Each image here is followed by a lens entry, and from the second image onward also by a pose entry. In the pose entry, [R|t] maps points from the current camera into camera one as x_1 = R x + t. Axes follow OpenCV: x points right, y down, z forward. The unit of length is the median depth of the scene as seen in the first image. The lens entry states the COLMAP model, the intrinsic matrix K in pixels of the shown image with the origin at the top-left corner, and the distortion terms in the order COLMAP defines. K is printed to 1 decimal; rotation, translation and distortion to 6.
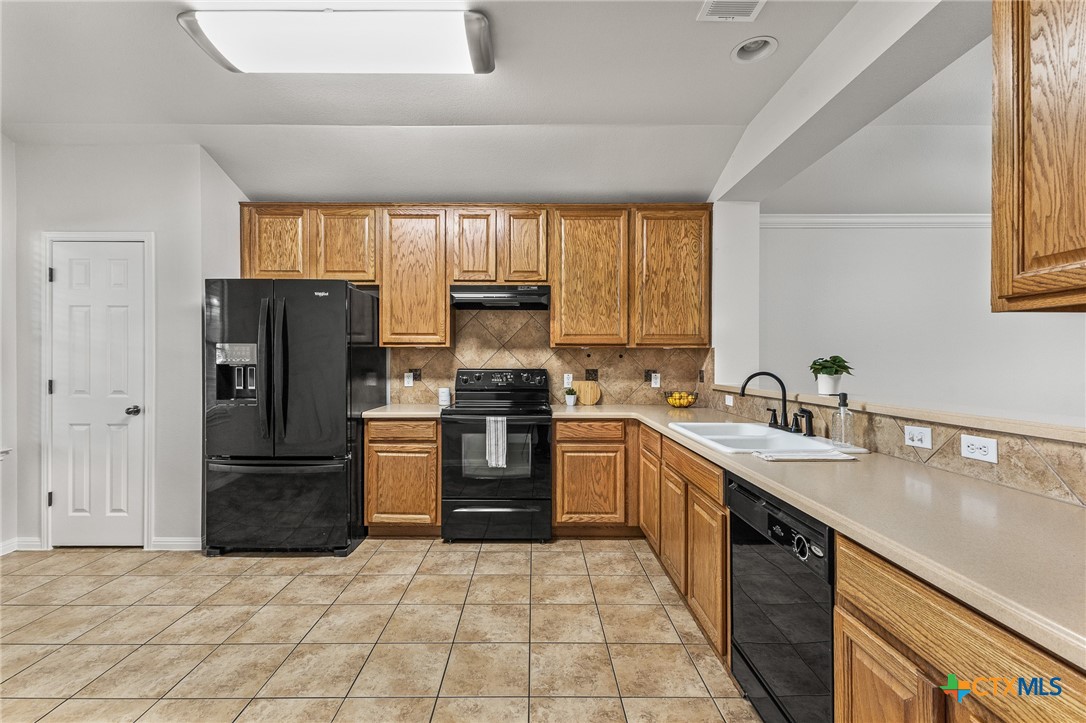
lens RADIAL K [[472.9, 0, 537.8], [0, 472.9, 363.5], [0, 0, 1]] dist [0.002230, 0.000201]
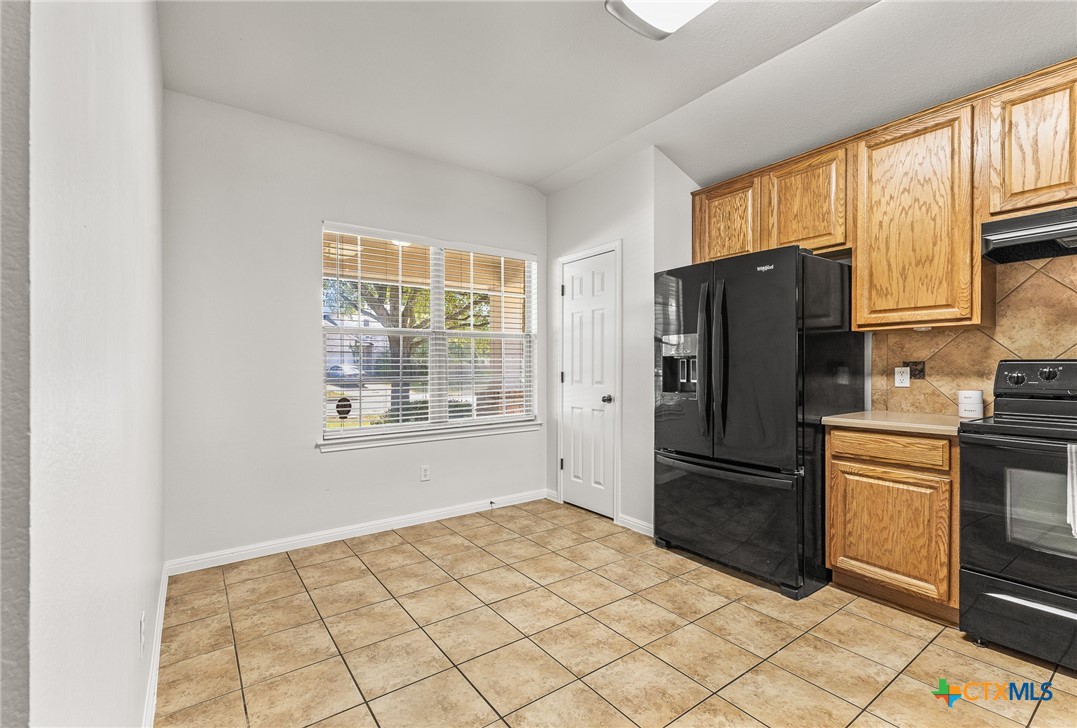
lens RADIAL K [[482.2, 0, 522.0], [0, 482.2, 369.0], [0, 0, 1]] dist [0.003026, -0.000625]
pose [[0.569739, 0.001617, -0.821824, -0.009804], [0.003683, 0.999983, 0.004521, 0.020856], [0.821817, -0.005602, 0.569724, 0.164196]]
